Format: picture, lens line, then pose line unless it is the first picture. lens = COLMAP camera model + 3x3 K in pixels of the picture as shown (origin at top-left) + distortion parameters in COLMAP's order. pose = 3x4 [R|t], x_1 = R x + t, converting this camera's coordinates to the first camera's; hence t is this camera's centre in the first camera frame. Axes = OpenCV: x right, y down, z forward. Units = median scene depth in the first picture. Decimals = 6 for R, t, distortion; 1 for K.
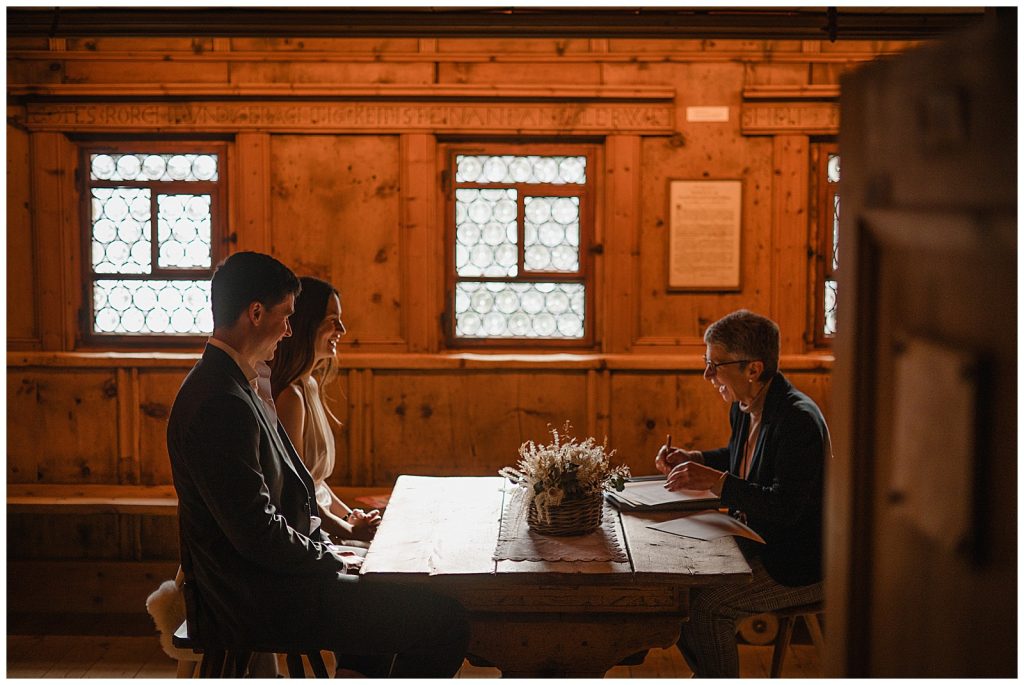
lens RADIAL K [[1506.4, 0, 509.1], [0, 1506.4, 308.8], [0, 0, 1]] dist [0.014454, 0.100714]
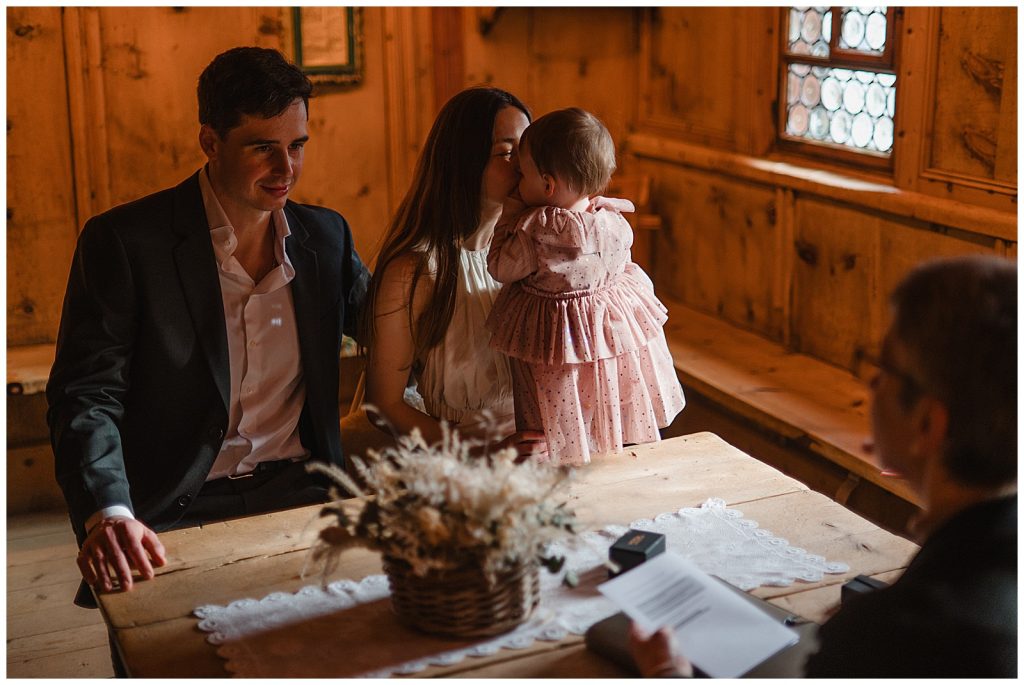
lens RADIAL K [[1506.4, 0, 509.1], [0, 1506.4, 308.8], [0, 0, 1]] dist [0.014454, 0.100714]
pose [[0.395860, 0.203046, -0.895582, 0.356830], [-0.062443, 0.978944, 0.194346, -0.036680], [0.916186, -0.021011, 0.400203, 0.584864]]
